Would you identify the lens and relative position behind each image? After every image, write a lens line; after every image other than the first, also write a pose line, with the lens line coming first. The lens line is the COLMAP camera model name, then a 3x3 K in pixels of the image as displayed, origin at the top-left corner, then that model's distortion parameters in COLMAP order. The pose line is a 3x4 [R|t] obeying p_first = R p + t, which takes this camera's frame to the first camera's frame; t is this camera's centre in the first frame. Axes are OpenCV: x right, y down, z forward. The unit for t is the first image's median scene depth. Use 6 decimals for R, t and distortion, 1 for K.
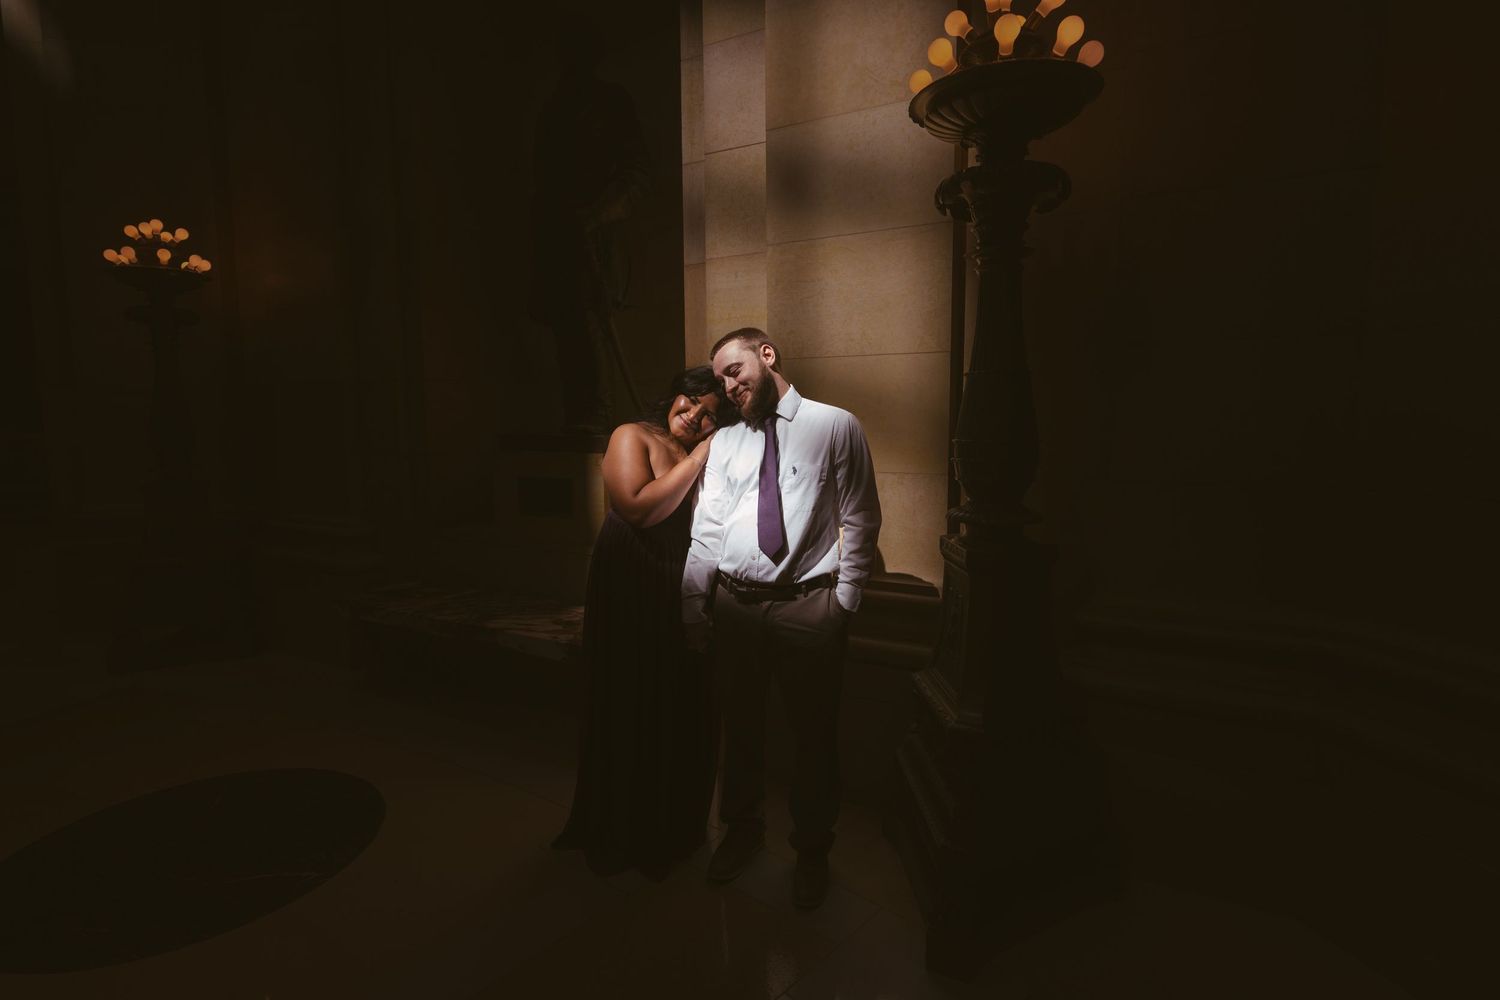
lens RADIAL K [[762.9, 0, 764.4], [0, 762.9, 506.9], [0, 0, 1]] dist [-0.017323, 0.000592]
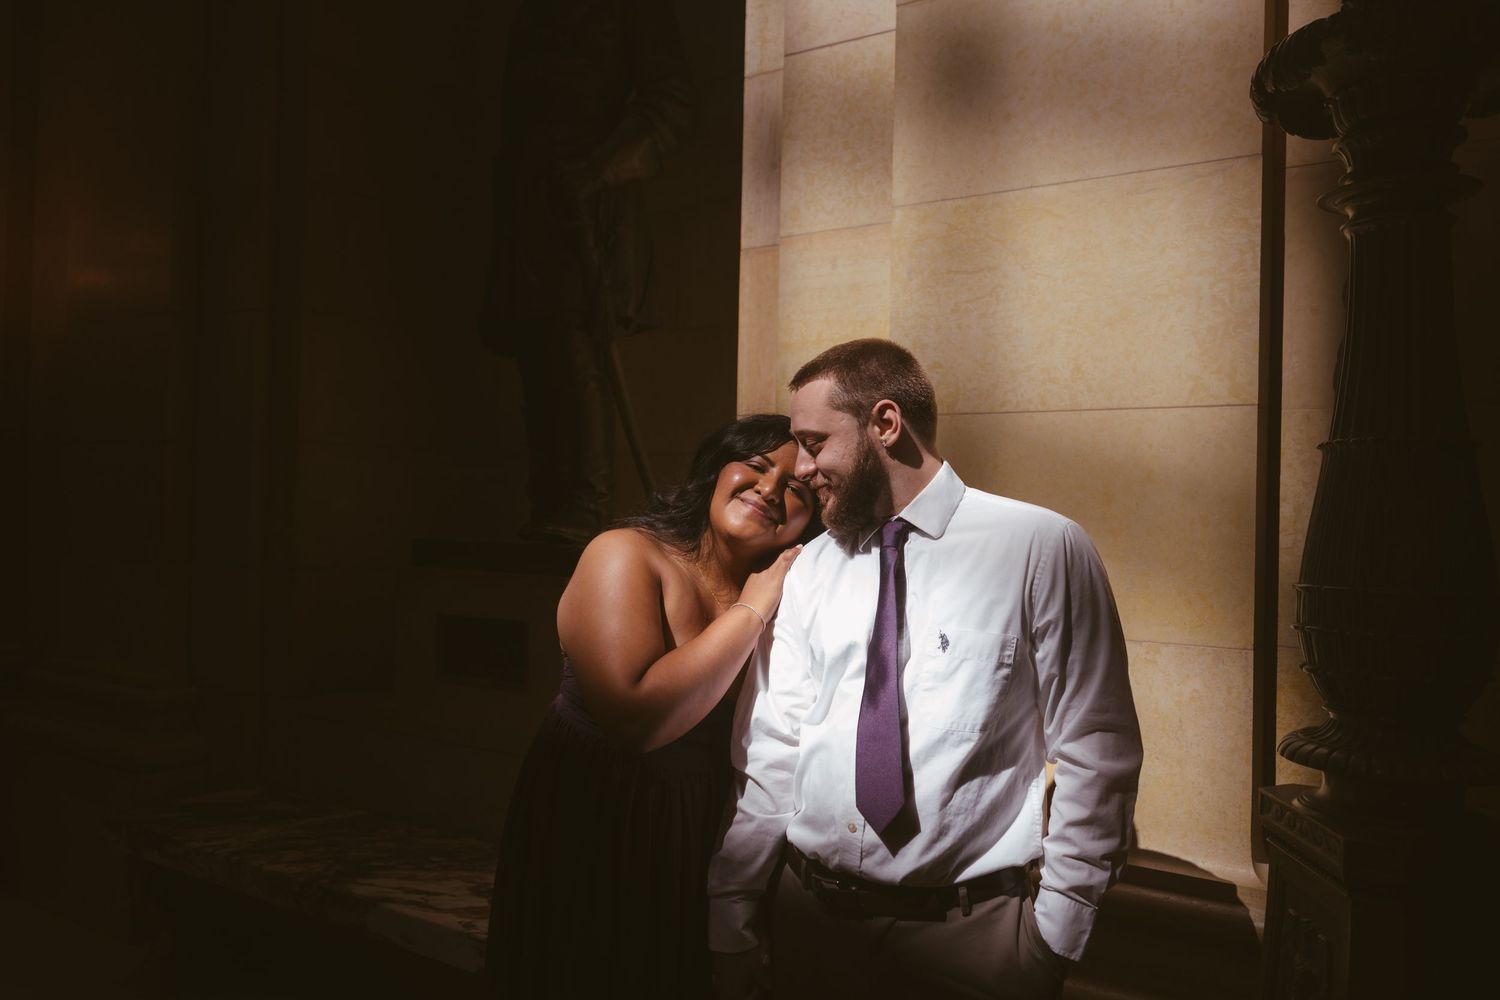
lens RADIAL K [[1168.7, 0, 763.6], [0, 1168.7, 497.8], [0, 0, 1]] dist [-0.011115, 0.002430]
pose [[0.995894, 0.027158, -0.086352, -0.011582], [-0.038411, 0.990578, -0.131452, -0.027755], [0.081968, 0.134230, 0.987554, 0.209537]]
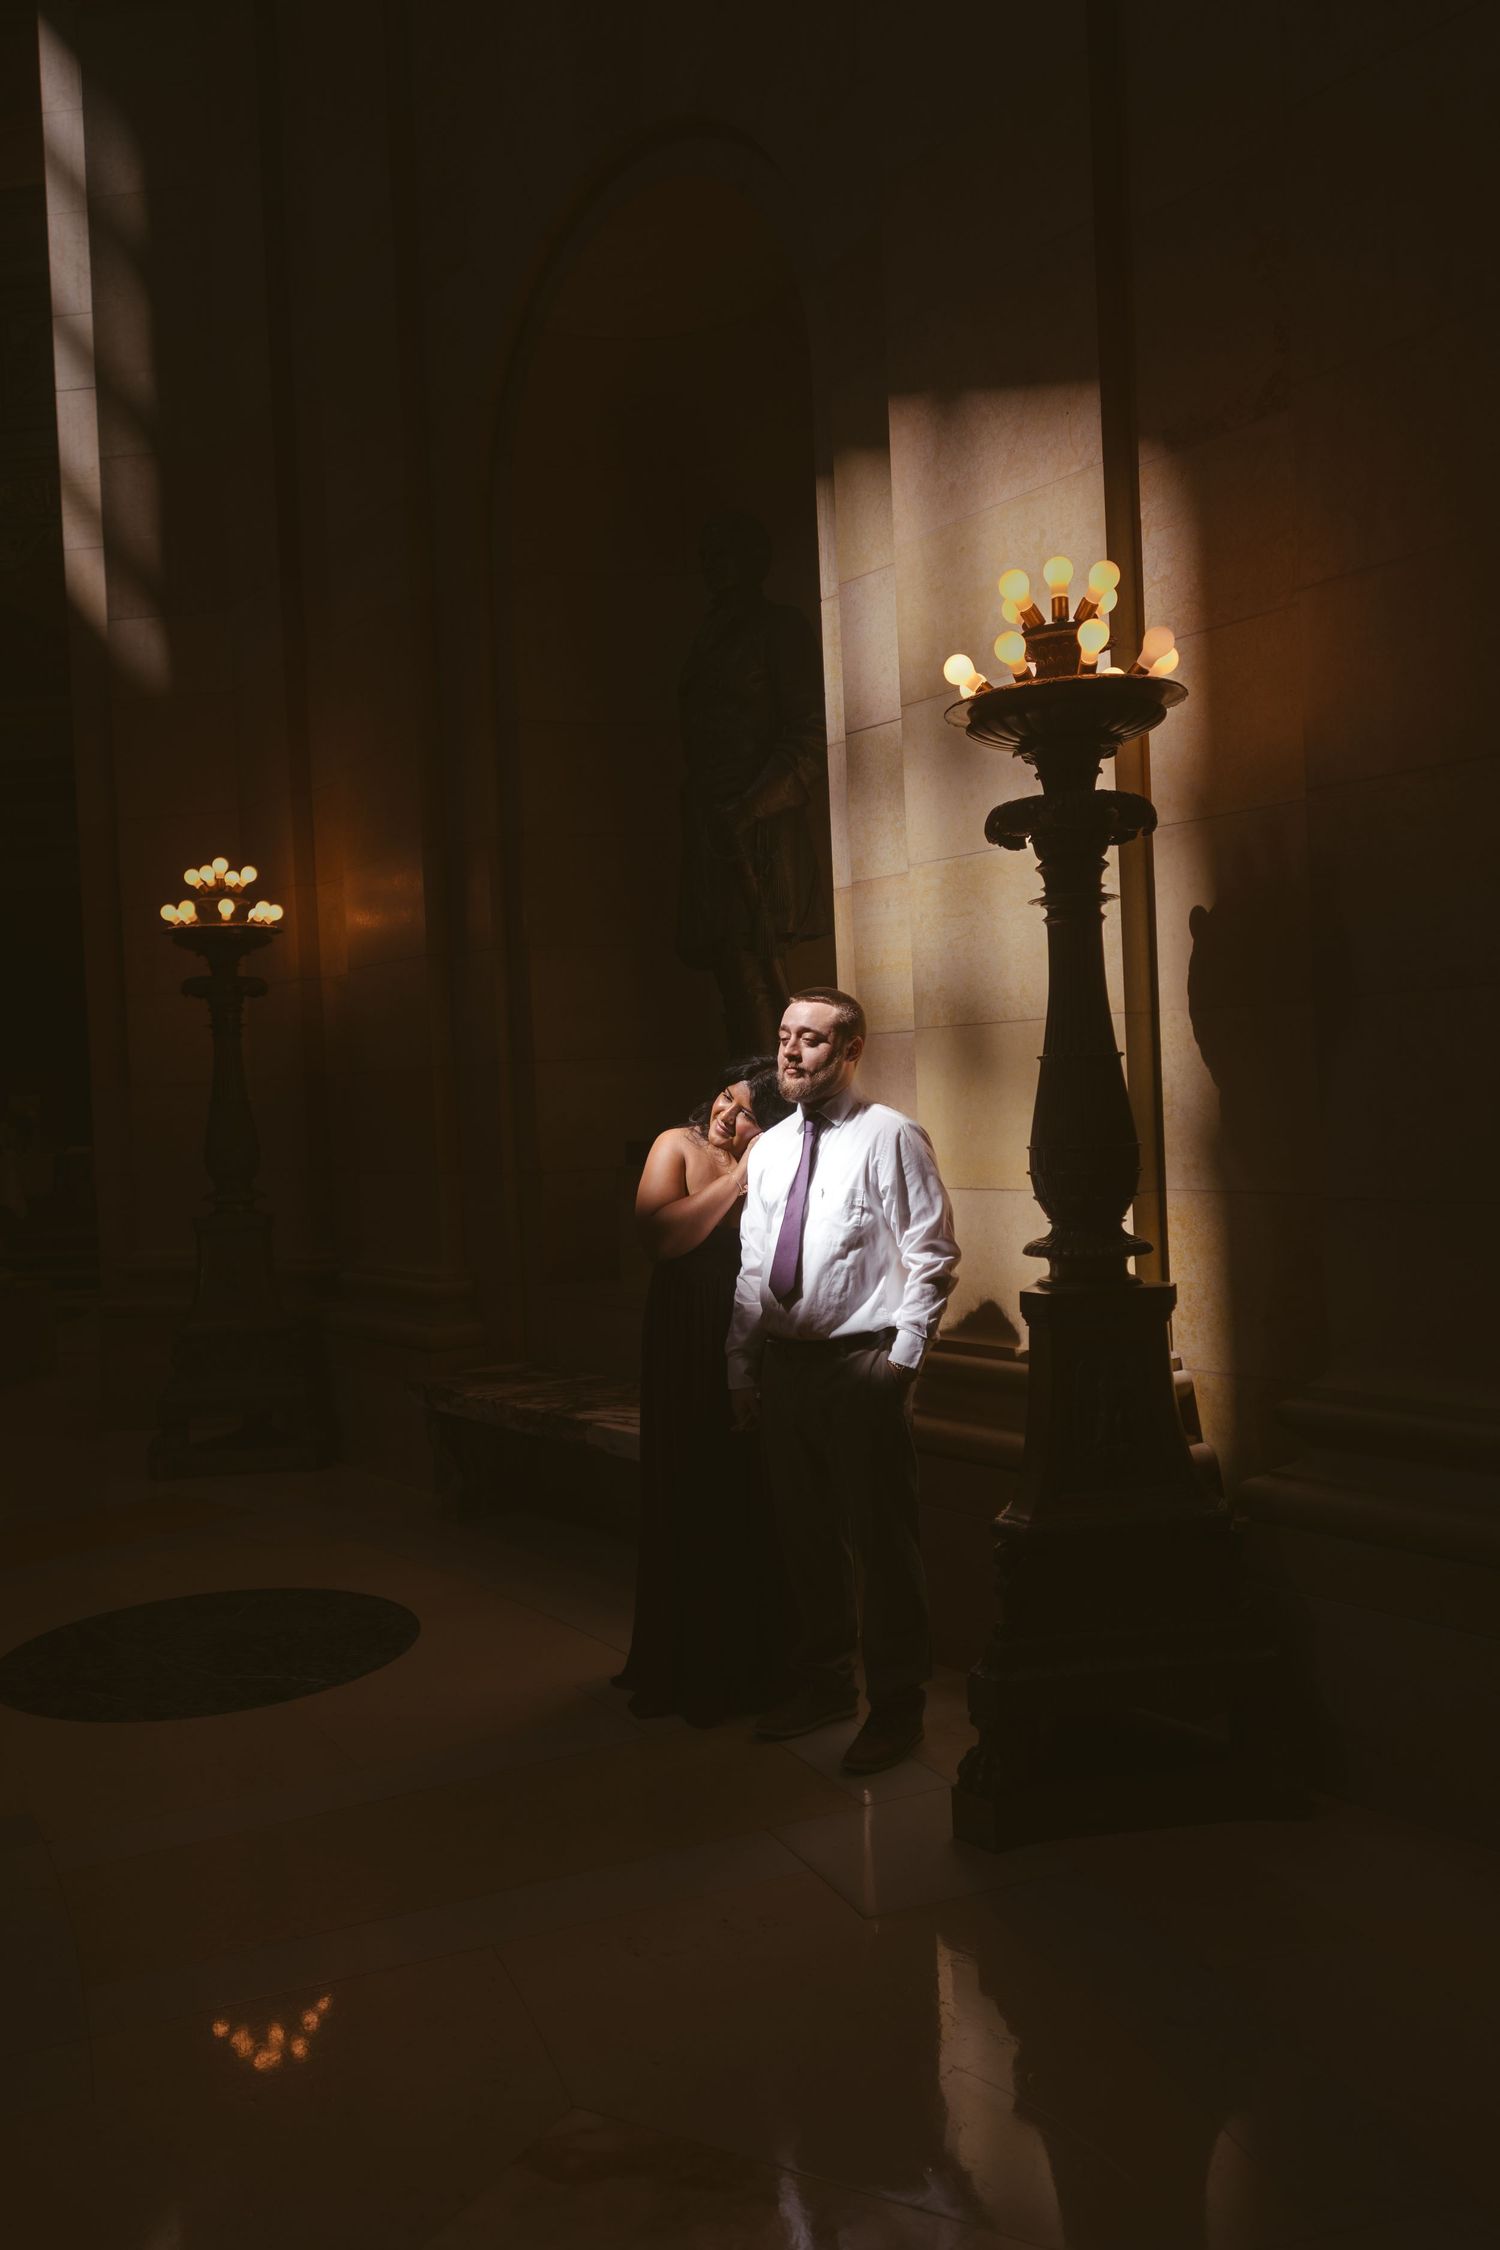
lens RADIAL K [[1753.1, 0, 746.8], [0, 1753.1, 1121.6], [0, 0, 1]] dist [-0.011115, 0.002430]
pose [[0.916517, -0.024081, -0.399271, 0.520002], [-0.010772, 0.996338, -0.084818, 0.026000], [0.399851, 0.082038, 0.912901, -0.515488]]
